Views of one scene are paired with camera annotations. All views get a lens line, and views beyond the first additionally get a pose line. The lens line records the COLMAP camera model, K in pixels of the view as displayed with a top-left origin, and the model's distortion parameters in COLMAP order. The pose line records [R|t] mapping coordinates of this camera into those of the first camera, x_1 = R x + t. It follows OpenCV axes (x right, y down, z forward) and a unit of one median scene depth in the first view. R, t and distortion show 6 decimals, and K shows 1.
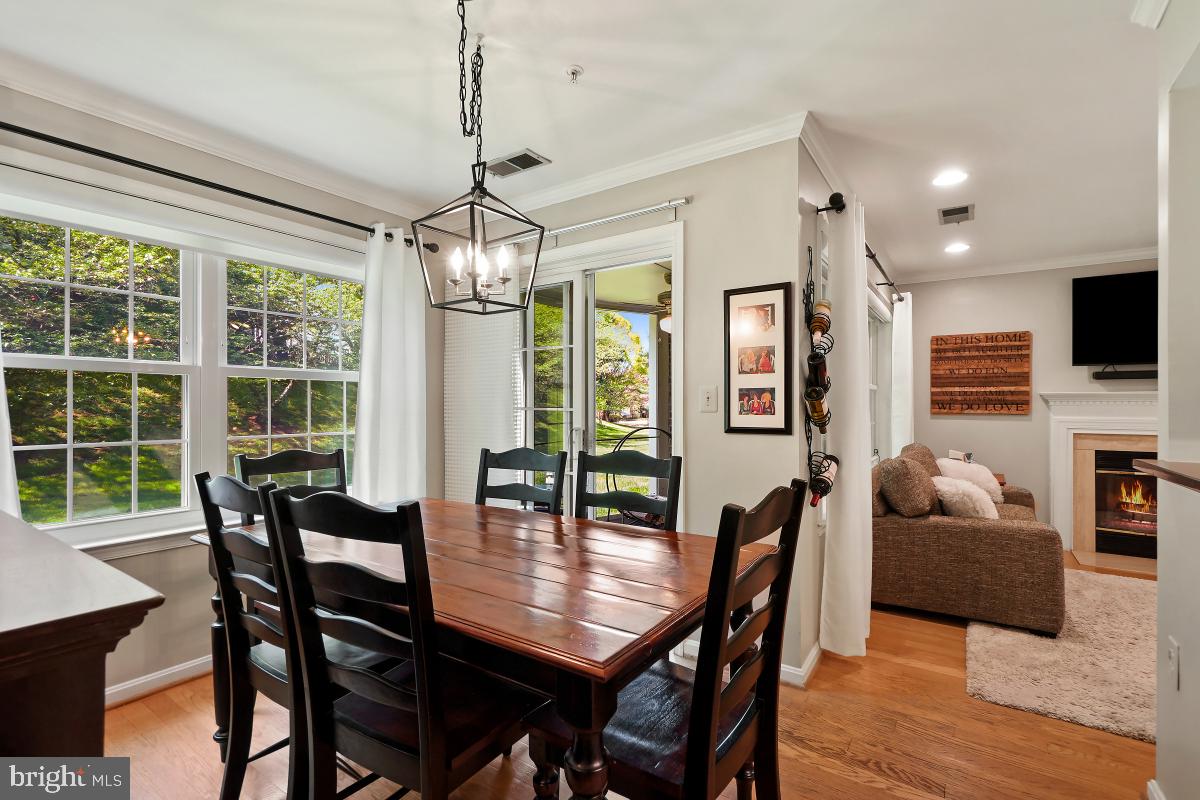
lens RADIAL K [[531.7, 0, 595.2], [0, 531.7, 405.7], [0, 0, 1]] dist [-0.013205, 0.000080]
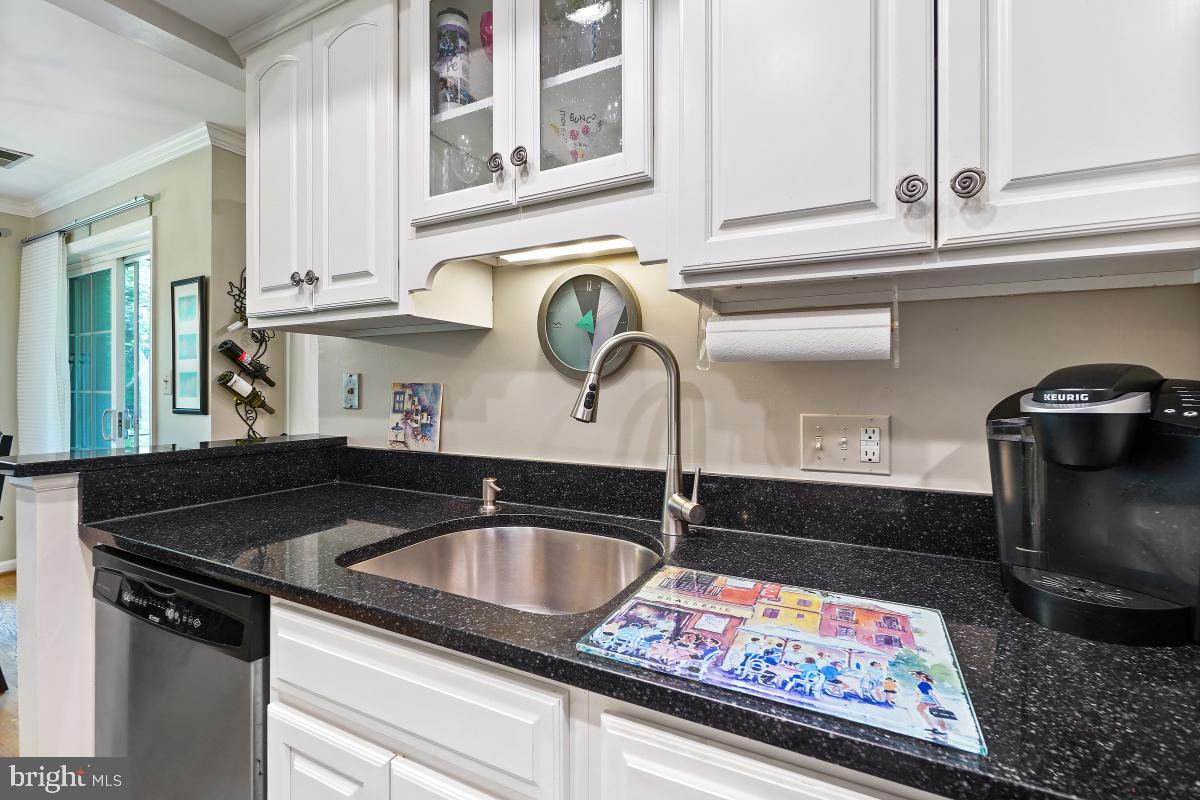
lens RADIAL K [[531.7, 0, 594.7], [0, 531.7, 392.6], [0, 0, 1]] dist [-0.013205, 0.000080]
pose [[0.989648, -0.004167, 0.143456, 0.946546], [0.003521, 0.999982, 0.004757, 0.006318], [-0.143473, -0.004202, 0.989645, -0.192038]]
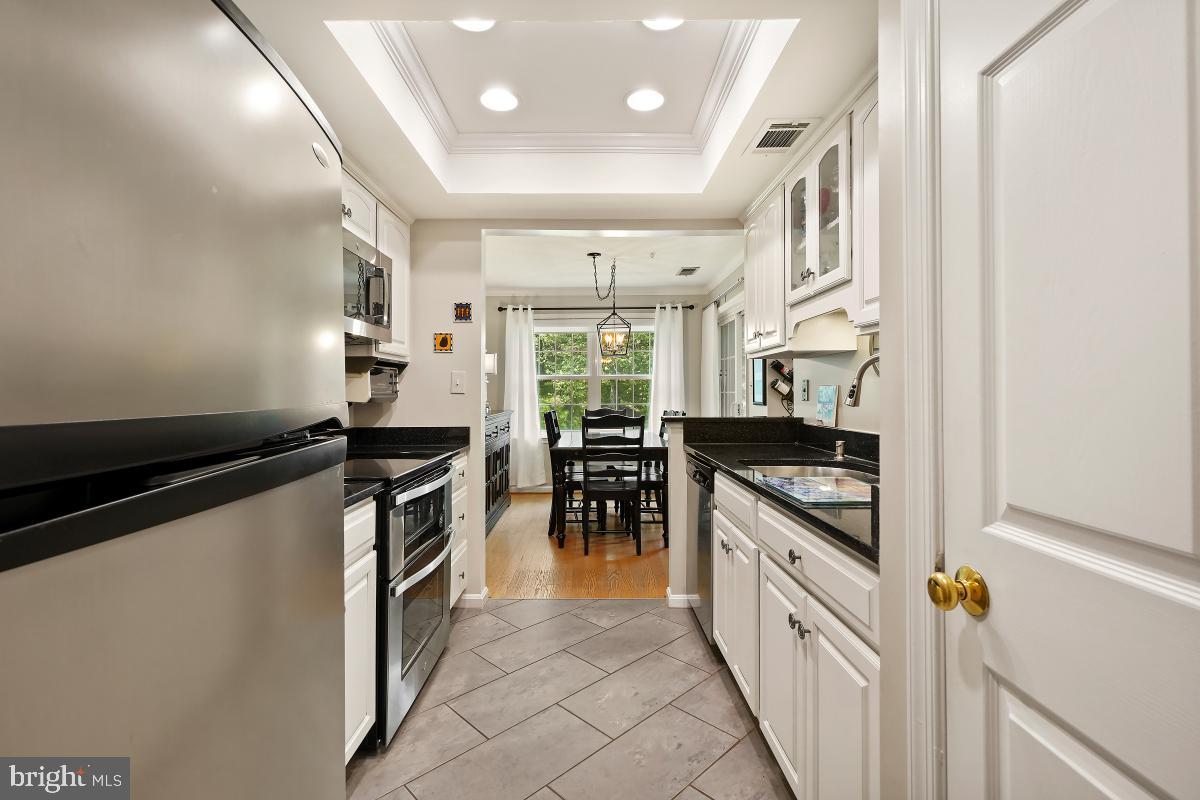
lens RADIAL K [[531.7, 0, 597.2], [0, 531.7, 393.0], [0, 0, 1]] dist [-0.013205, 0.000080]
pose [[0.594041, -0.003555, -0.804427, 1.422477], [0.002044, 0.999994, -0.002910, 0.015031], [0.804432, 0.000084, 0.594045, -0.539749]]
